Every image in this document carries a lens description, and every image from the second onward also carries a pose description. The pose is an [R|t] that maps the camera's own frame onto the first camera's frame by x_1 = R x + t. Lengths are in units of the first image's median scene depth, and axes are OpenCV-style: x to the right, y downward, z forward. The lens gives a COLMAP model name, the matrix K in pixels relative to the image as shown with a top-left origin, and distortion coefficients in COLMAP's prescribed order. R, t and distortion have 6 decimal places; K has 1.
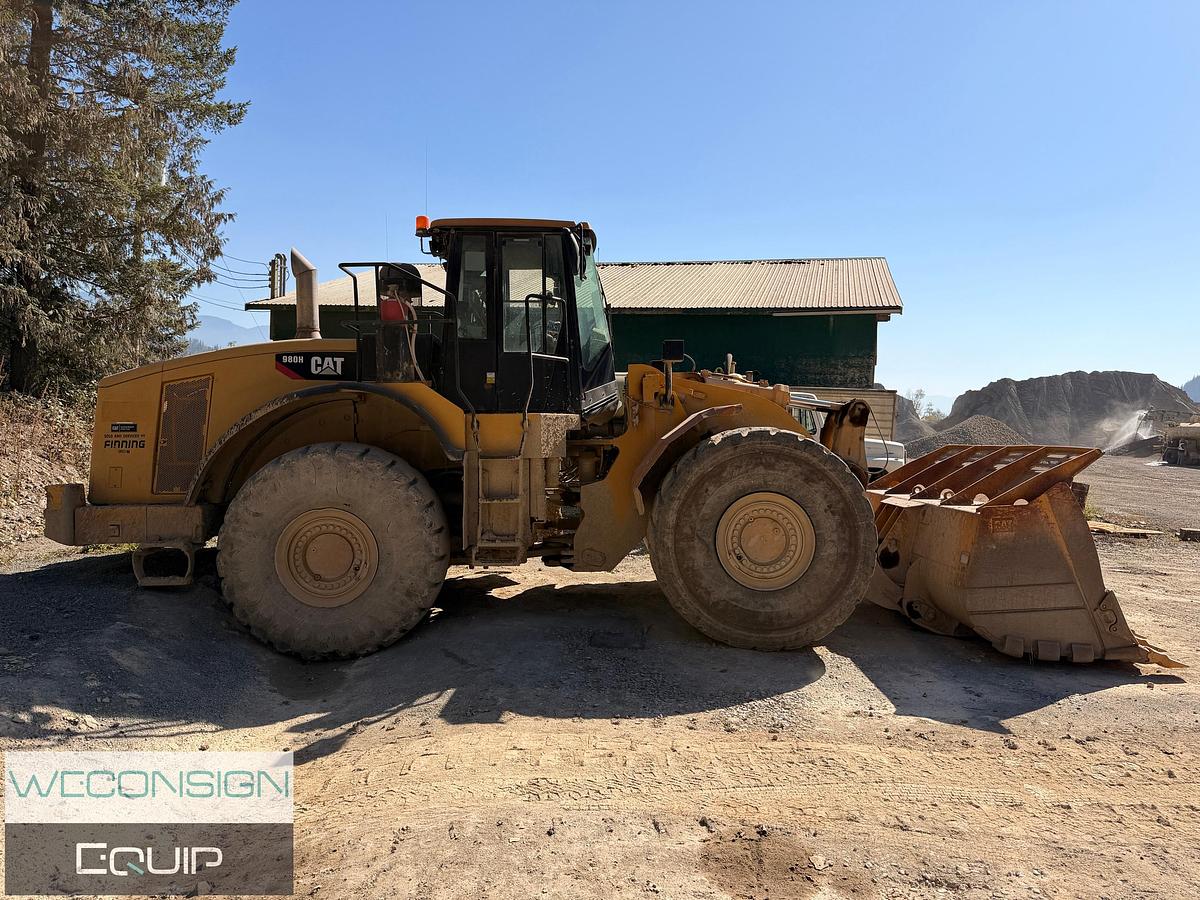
lens RADIAL K [[833.7, 0, 592.7], [0, 833.7, 447.5], [0, 0, 1]] dist [0.145436, -0.234366]
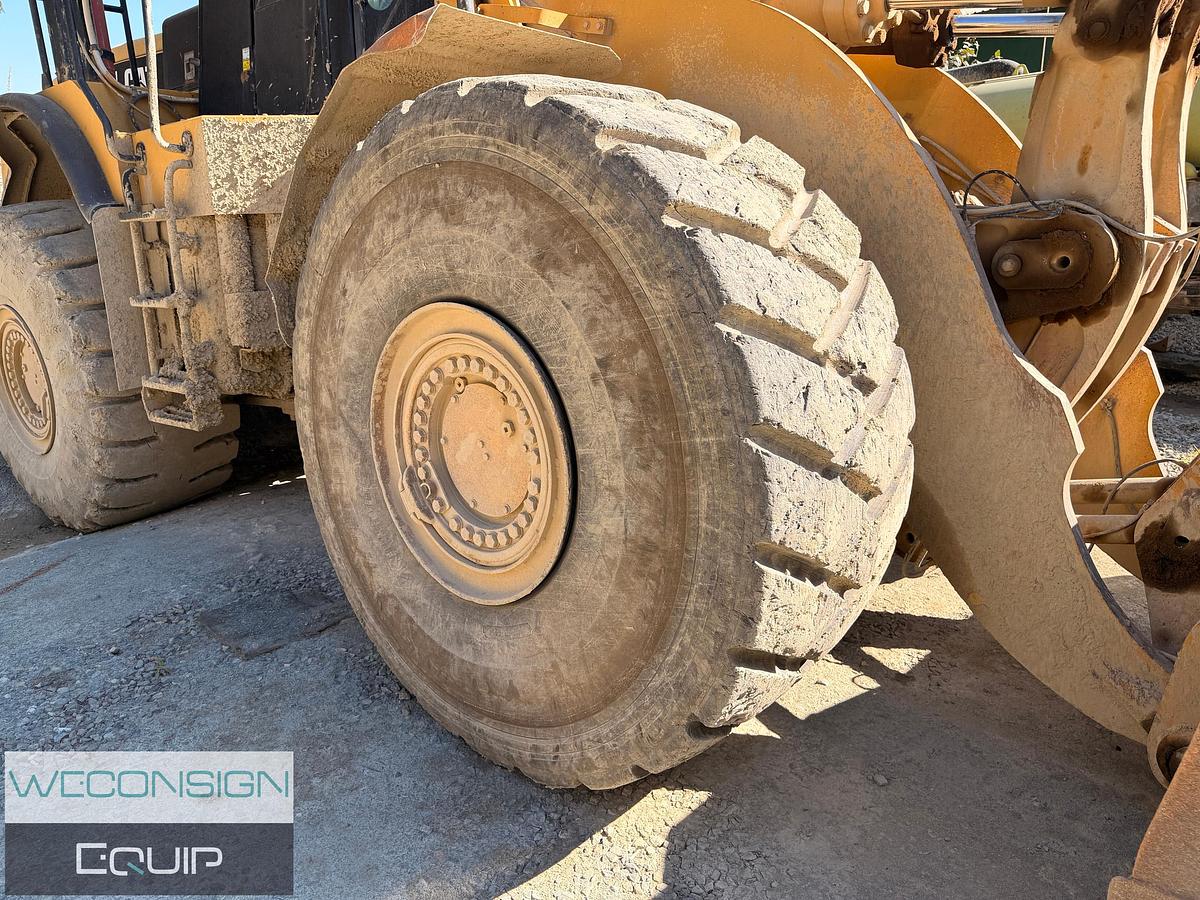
lens RADIAL K [[833.7, 0, 592.7], [0, 833.7, 447.5], [0, 0, 1]] dist [0.145436, -0.234366]
pose [[0.744424, 0.141461, -0.652551, 0.451909], [0.016592, 0.973079, 0.229874, 0.035348], [0.667501, -0.181951, 0.722036, 0.802663]]
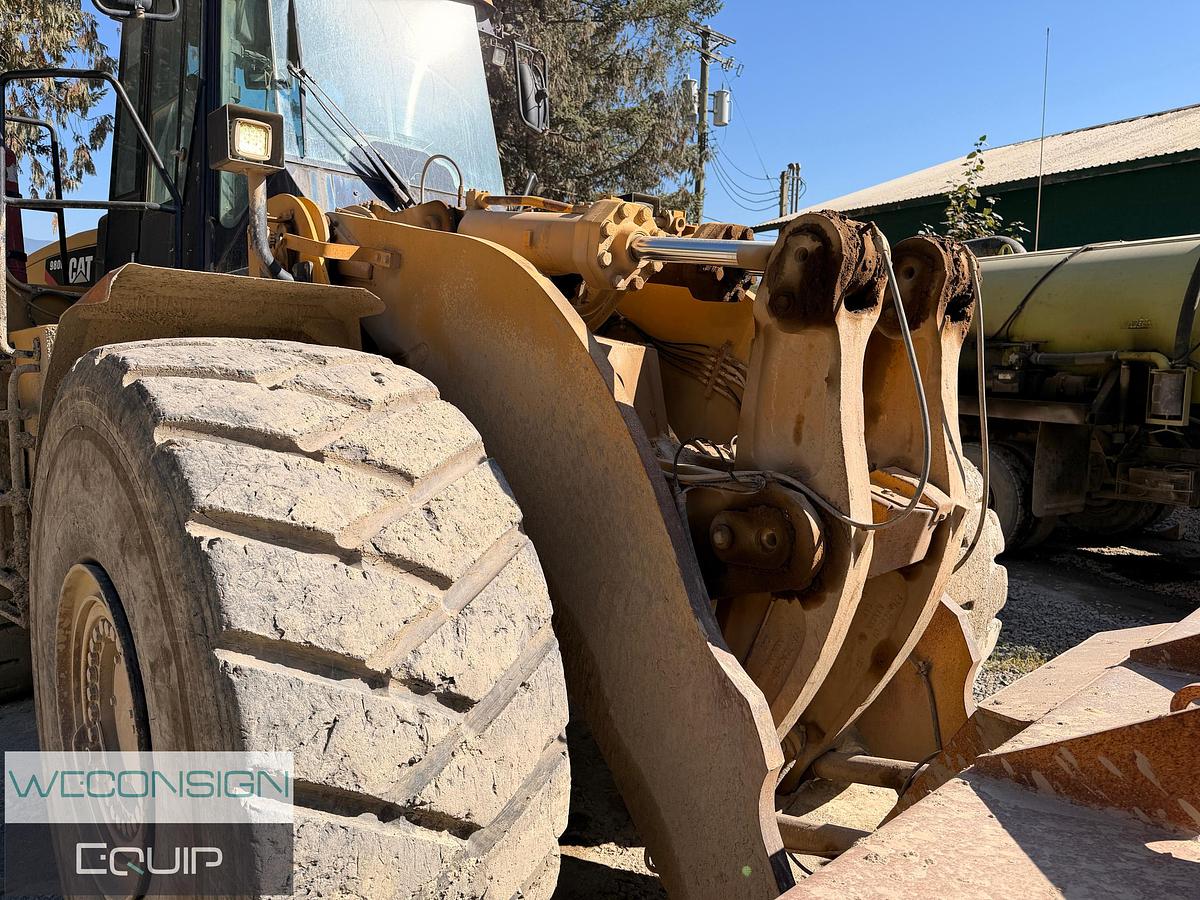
lens RADIAL K [[841.5, 0, 597.3], [0, 841.5, 446.6], [0, 0, 1]] dist [0.073787, -0.105215]
pose [[0.688531, 0.060174, -0.722706, 0.533525], [-0.007954, 0.997118, 0.075445, -0.010653], [0.725164, -0.046198, 0.687025, 0.927545]]
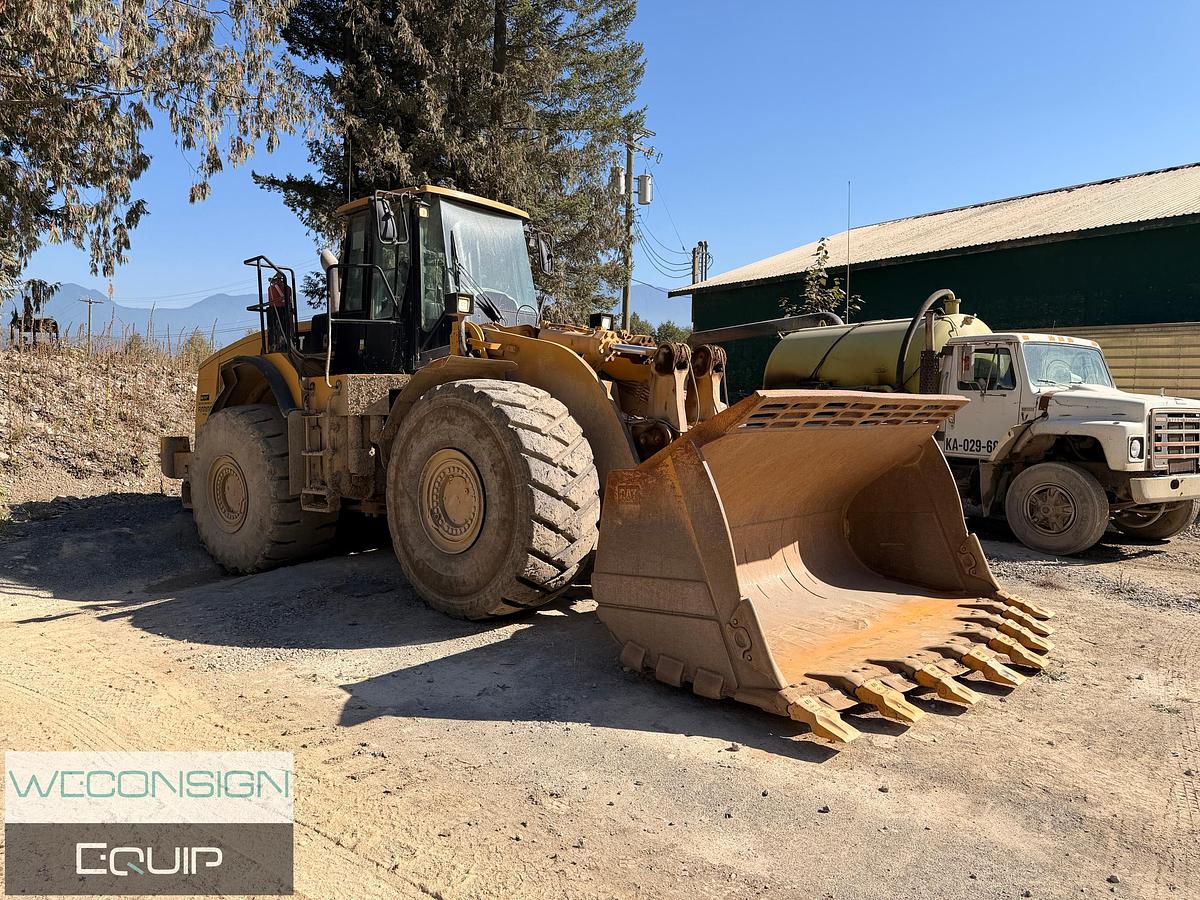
lens RADIAL K [[830.2, 0, 598.6], [0, 830.2, 448.7], [0, 0, 1]] dist [0.121331, -0.177741]
pose [[0.745818, 0.015381, -0.665973, 0.947141], [0.003034, 0.999645, 0.026485, 0.029072], [0.666143, -0.021774, 0.745506, 0.418662]]
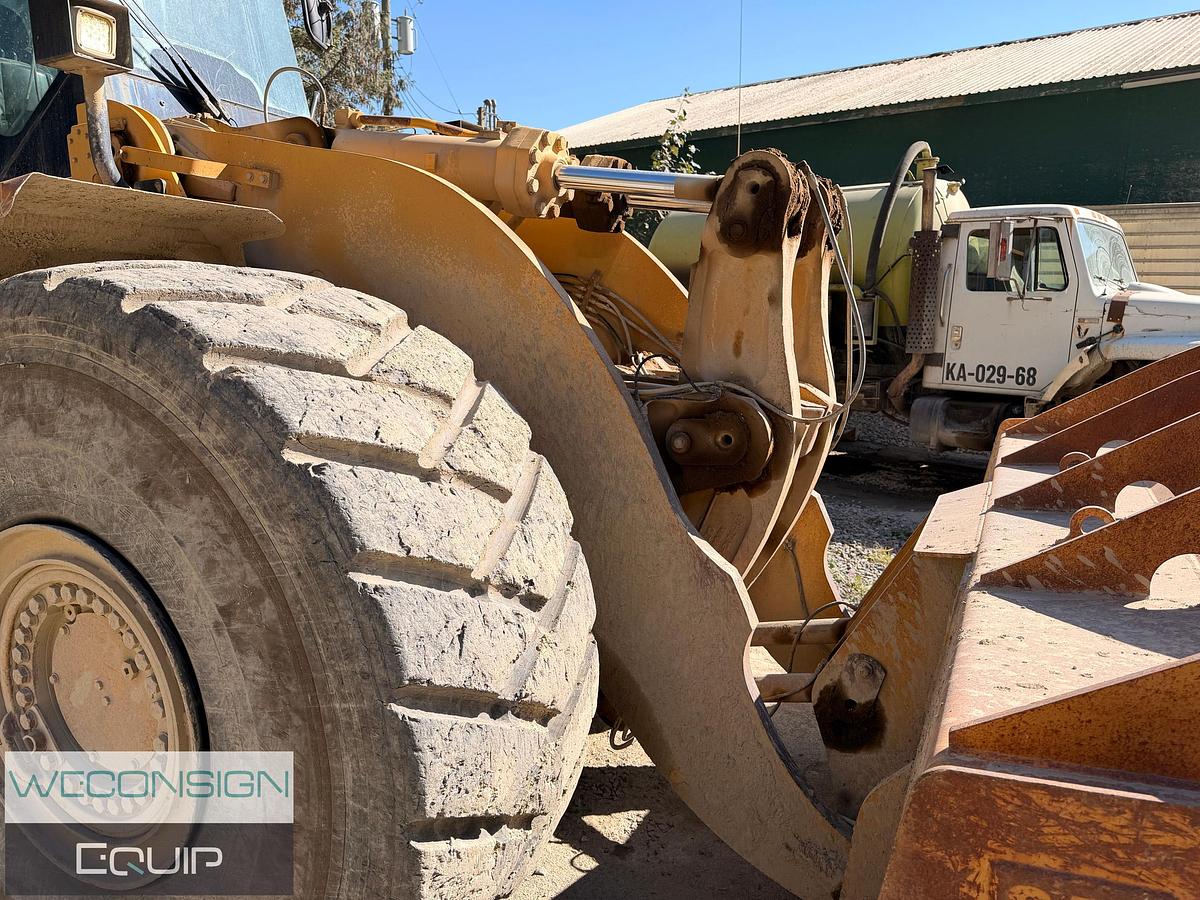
lens RADIAL K [[841.5, 0, 597.3], [0, 841.5, 446.6], [0, 0, 1]] dist [0.073787, -0.105215]
pose [[0.902745, 0.047983, -0.427491, 0.461530], [0.015760, 0.989403, 0.144334, -0.003631], [0.429886, -0.137034, 0.892423, 0.846736]]
